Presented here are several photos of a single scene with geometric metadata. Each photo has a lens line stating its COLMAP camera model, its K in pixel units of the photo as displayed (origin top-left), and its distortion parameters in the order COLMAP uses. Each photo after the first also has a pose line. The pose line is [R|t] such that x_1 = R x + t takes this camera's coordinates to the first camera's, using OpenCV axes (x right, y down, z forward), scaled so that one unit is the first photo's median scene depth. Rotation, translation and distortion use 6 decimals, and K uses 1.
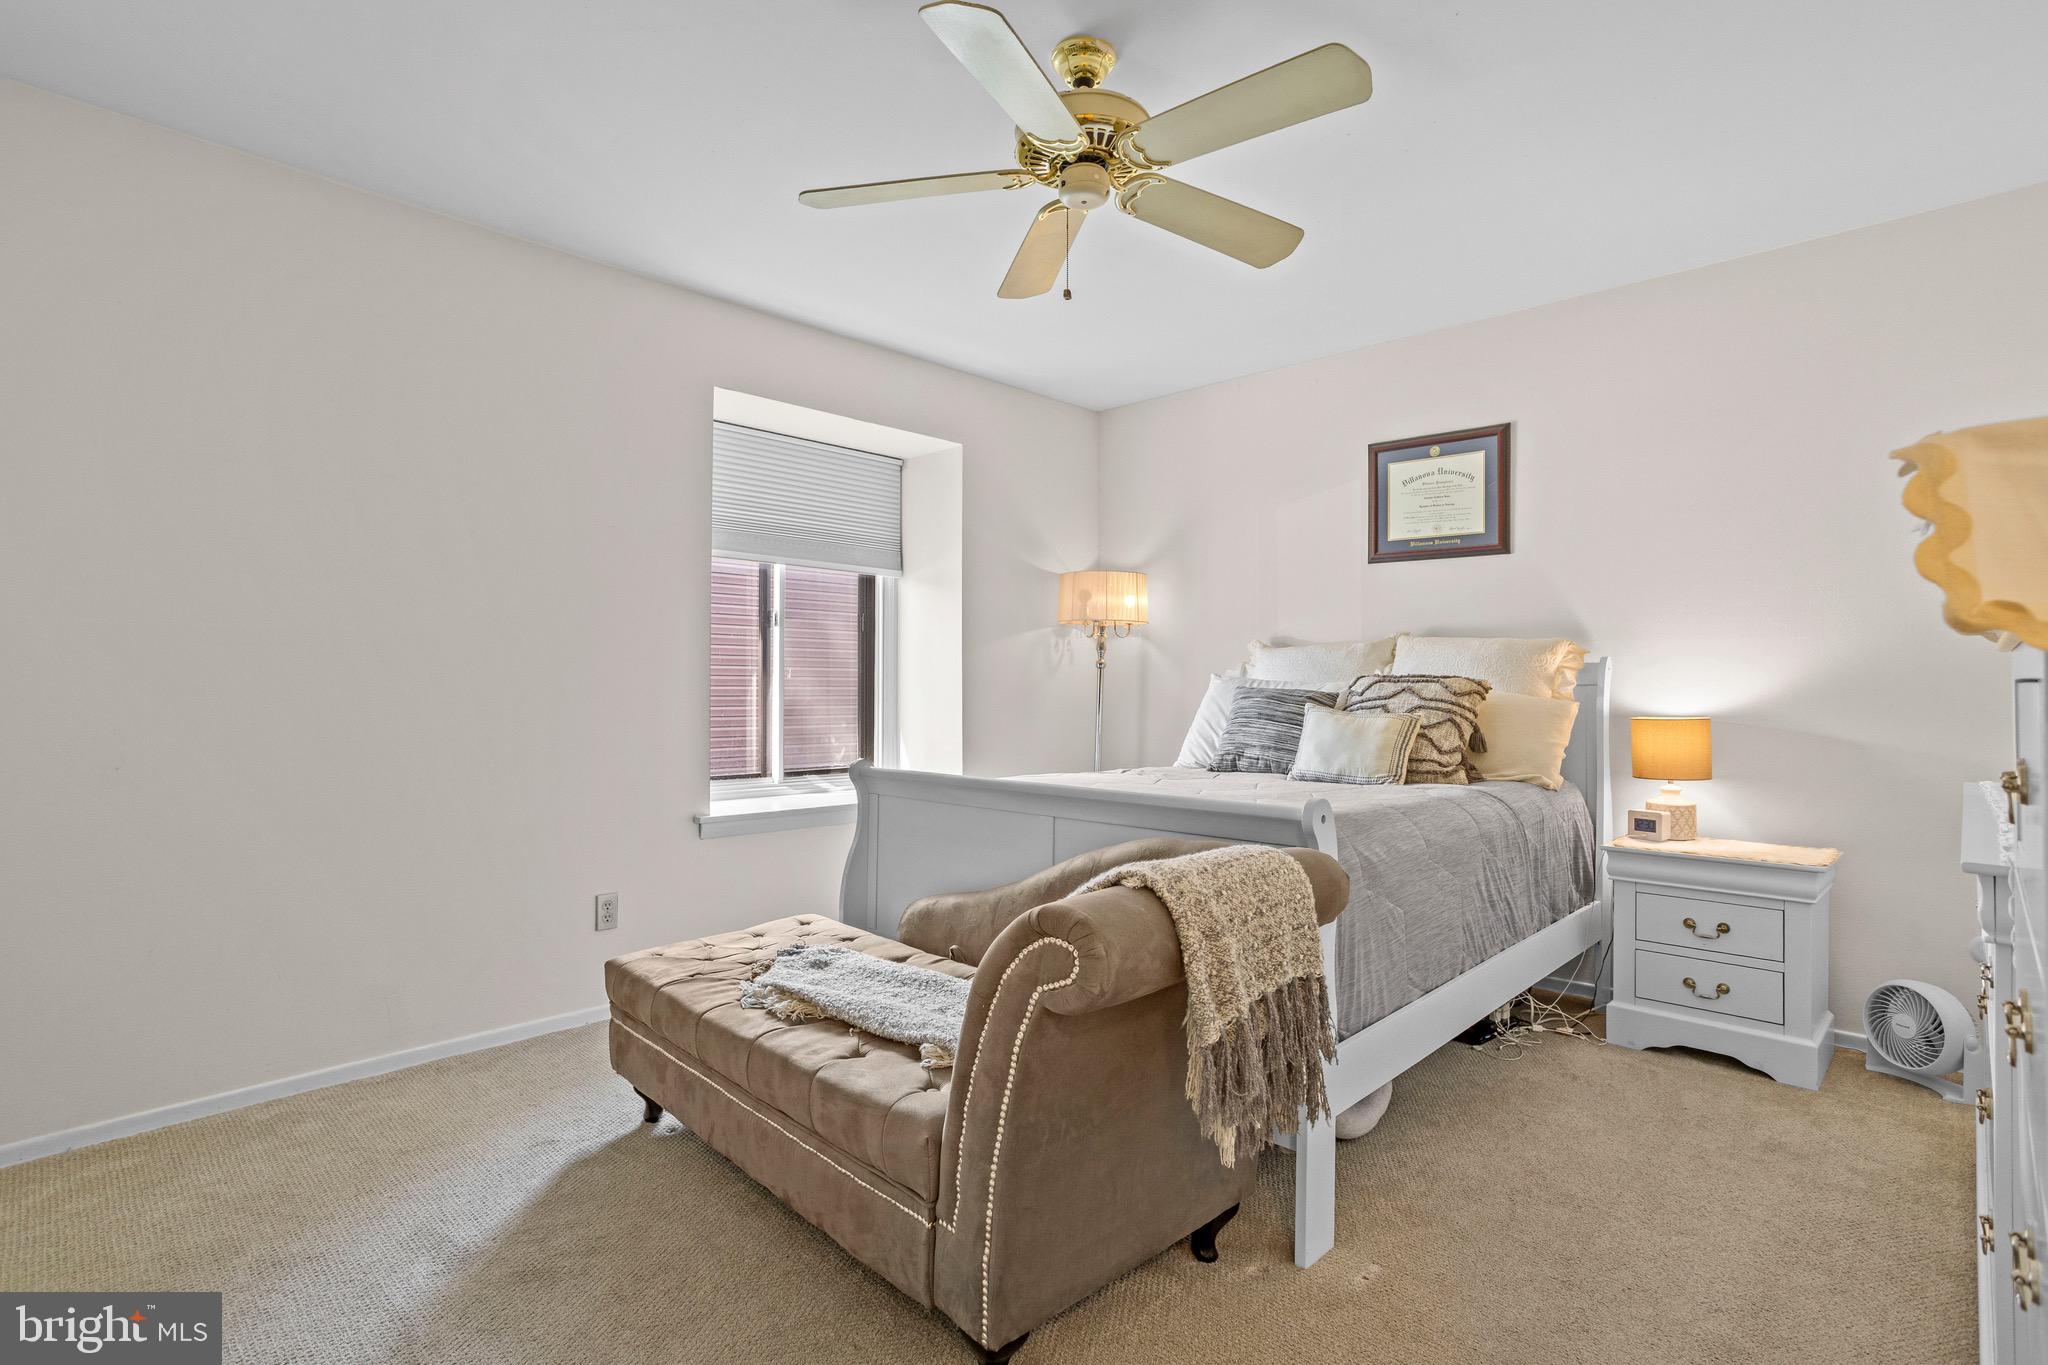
lens RADIAL K [[999.3, 0, 1027.9], [0, 999.3, 677.3], [0, 0, 1]] dist [-0.029635, -0.000463]
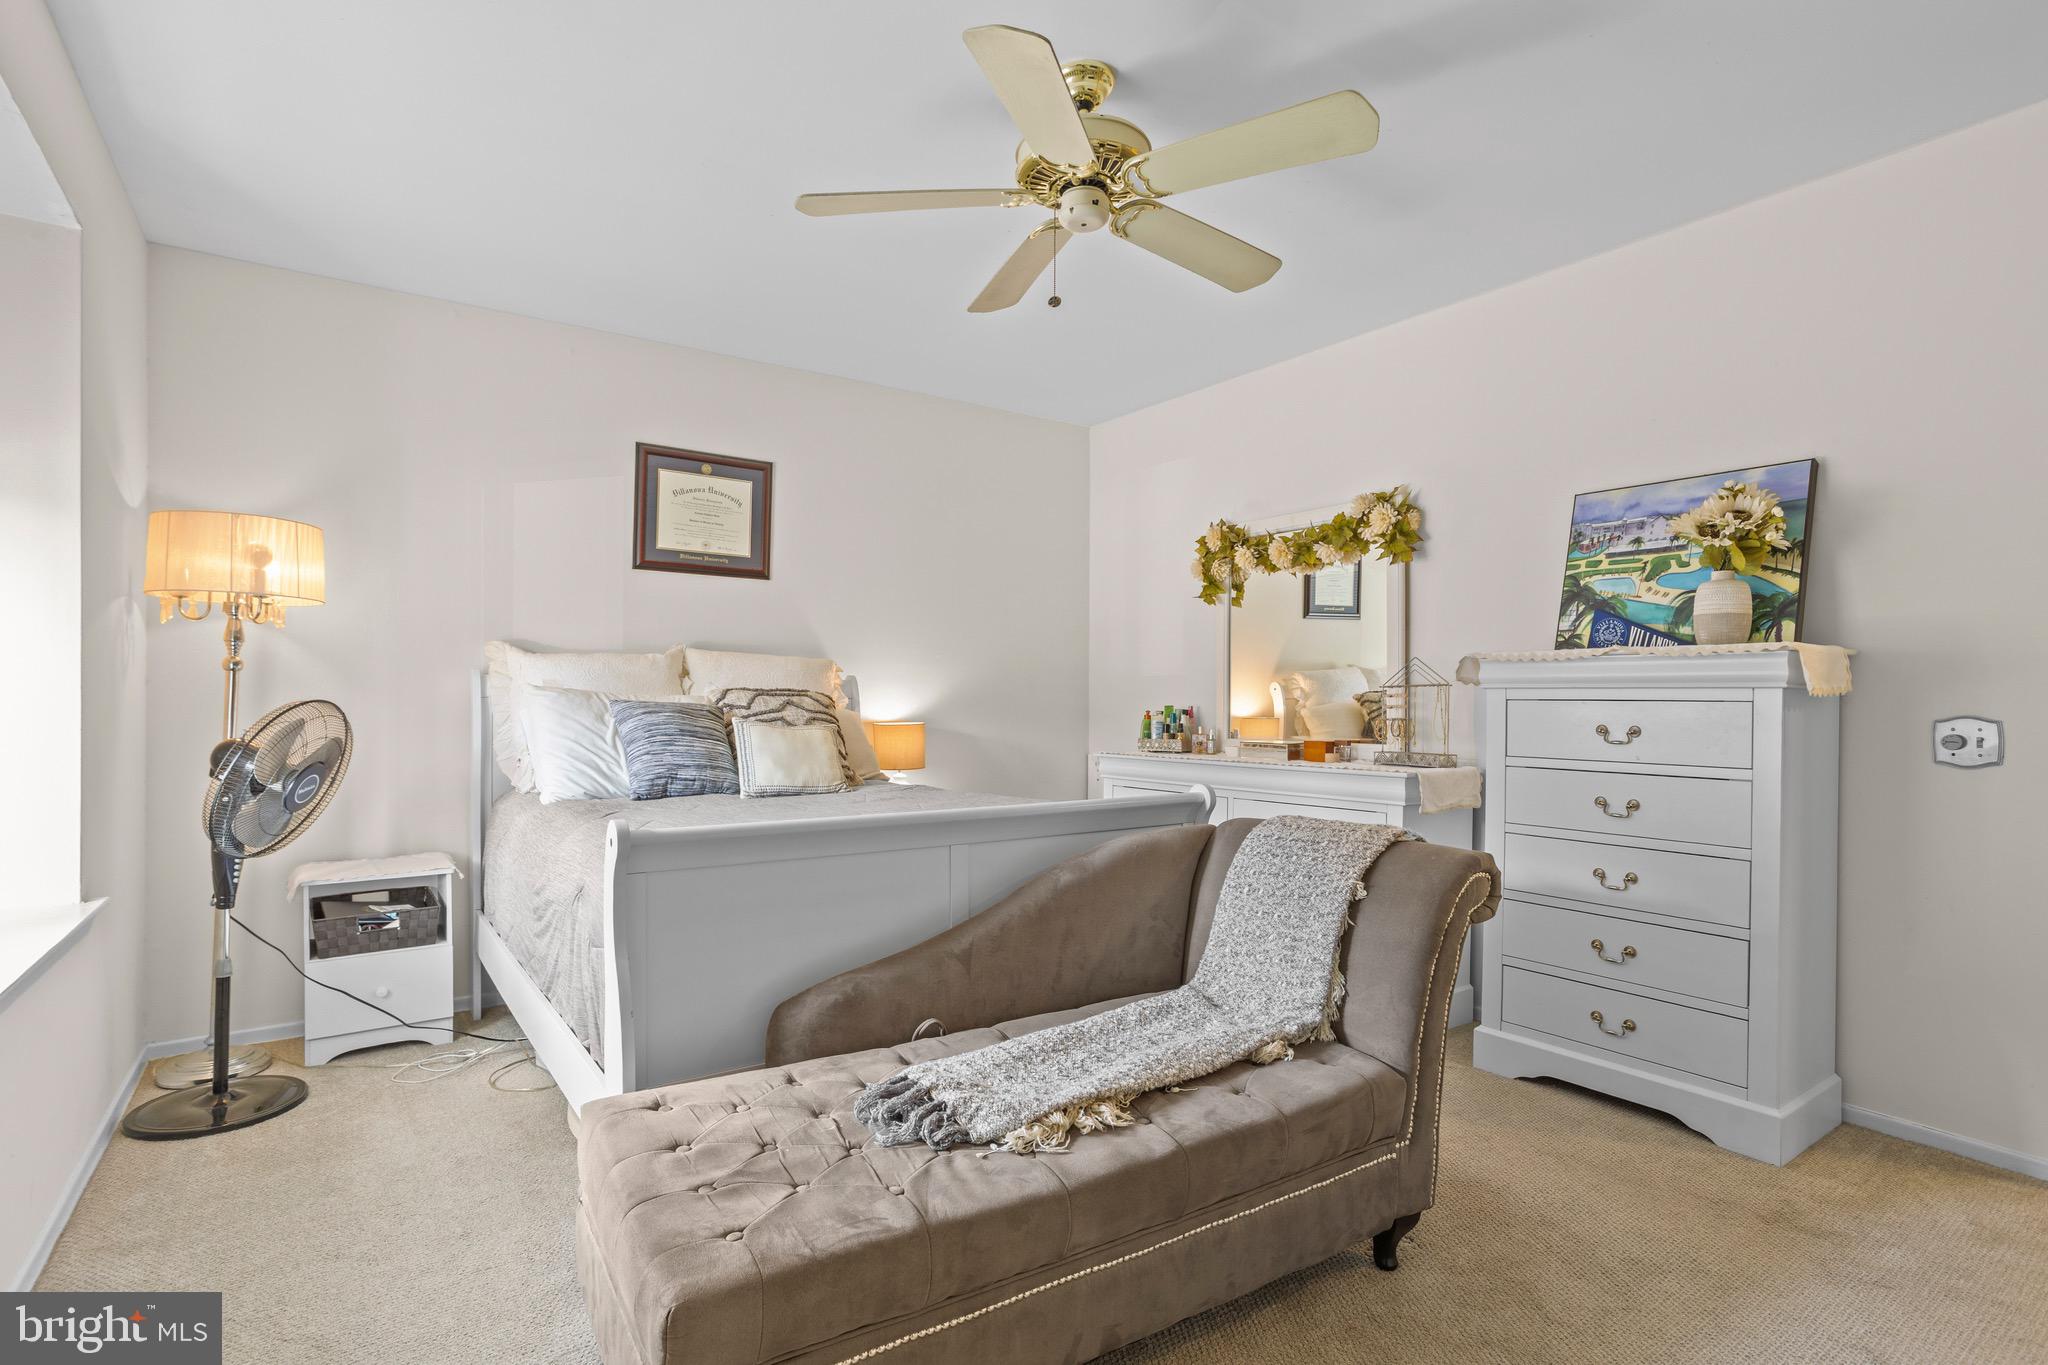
lens RADIAL K [[999.3, 0, 1026.8], [0, 999.3, 692.3], [0, 0, 1]] dist [-0.029635, -0.000463]
pose [[0.200312, 0.006374, 0.979711, -0.543447], [-0.008922, 0.999949, -0.004682, 0.003756], [-0.979692, -0.007803, 0.200359, 0.485385]]
